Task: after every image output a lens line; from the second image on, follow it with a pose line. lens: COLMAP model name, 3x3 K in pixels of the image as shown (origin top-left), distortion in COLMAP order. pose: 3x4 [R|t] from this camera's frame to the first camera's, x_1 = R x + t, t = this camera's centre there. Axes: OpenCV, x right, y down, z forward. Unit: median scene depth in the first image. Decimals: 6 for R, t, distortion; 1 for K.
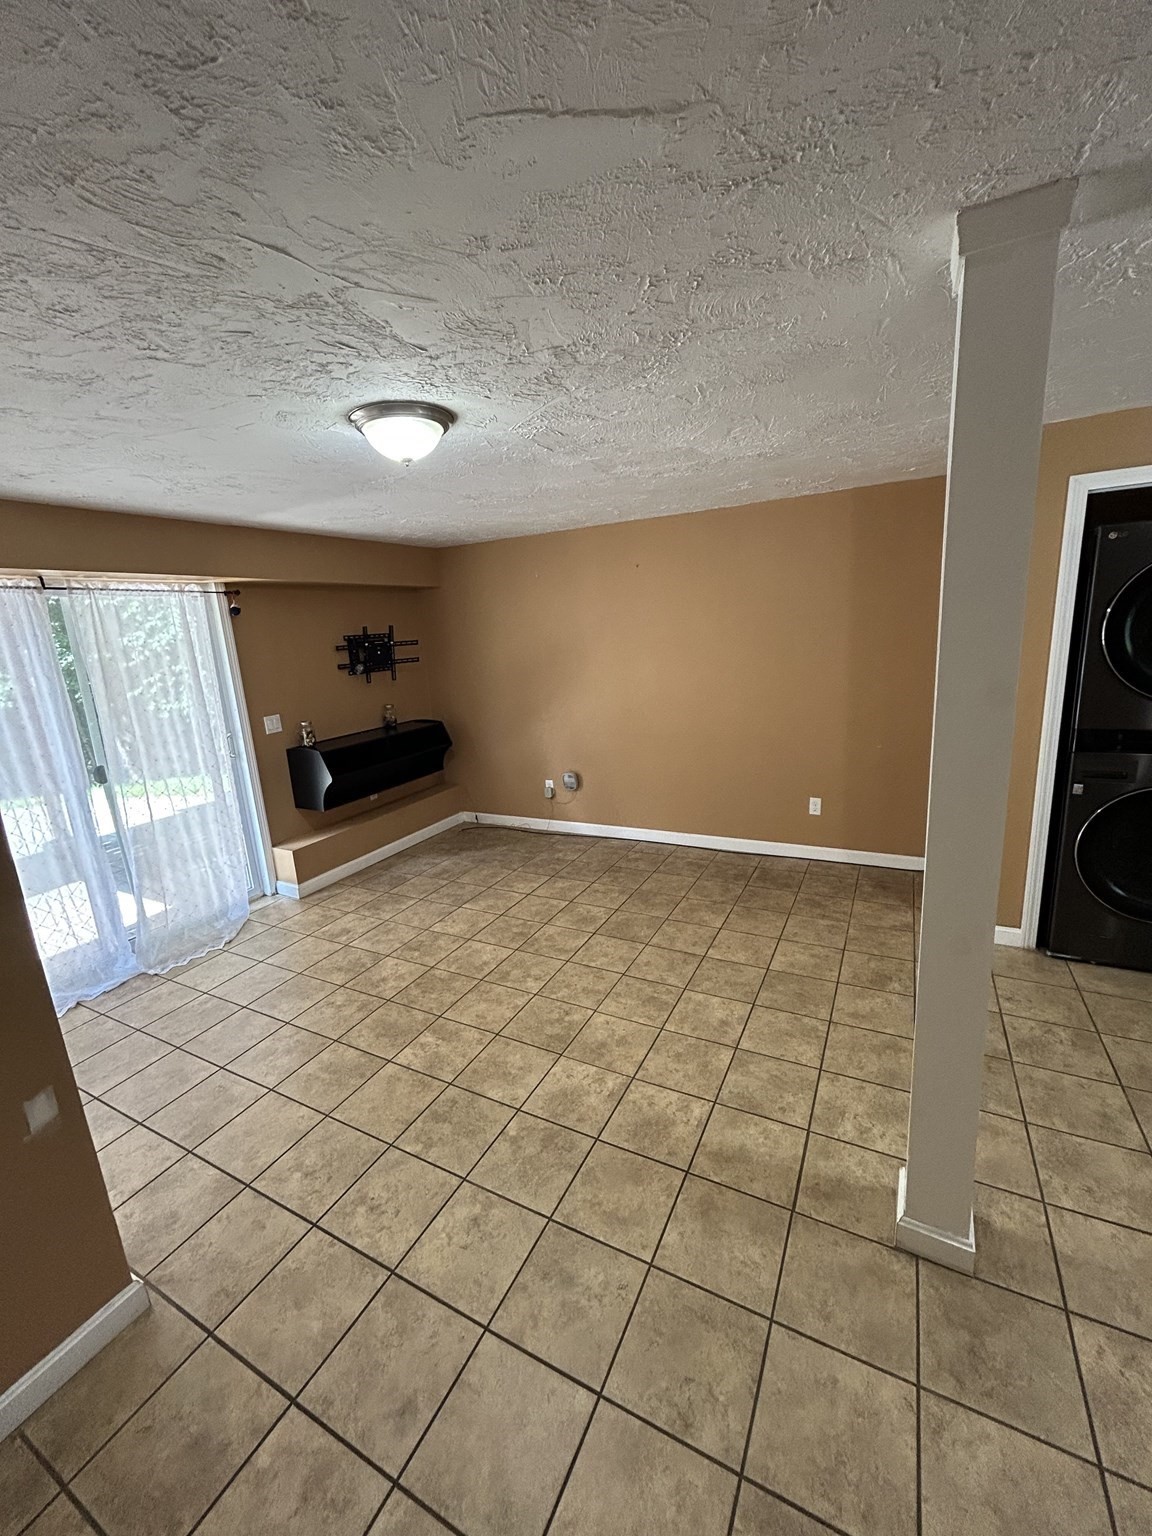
lens RADIAL K [[617.7, 0, 578.2], [0, 617.7, 765.9], [0, 0, 1]] dist [0.003037, -0.000379]
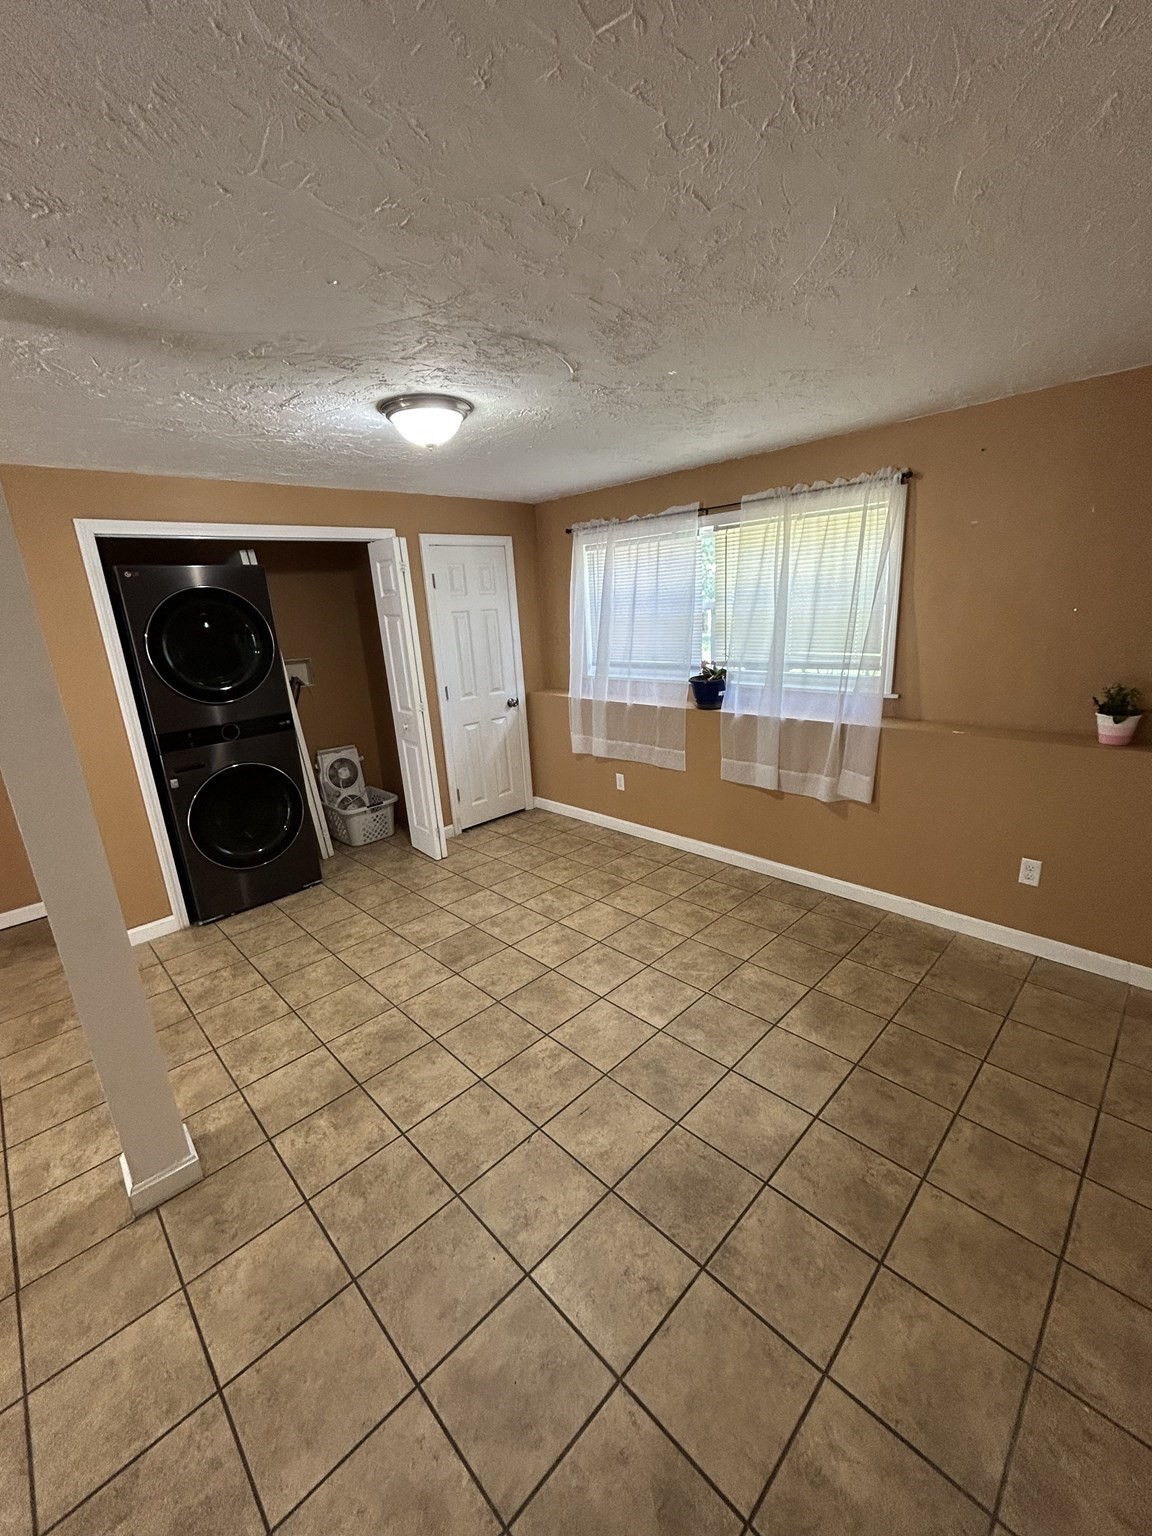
lens RADIAL K [[617.7, 0, 577.3], [0, 617.7, 763.6], [0, 0, 1]] dist [0.003037, -0.000379]
pose [[0.311478, -0.202121, 0.928509, -0.061998], [0.249290, 0.960274, 0.125409, 0.052265], [-0.916971, 0.192406, 0.349491, -0.162796]]
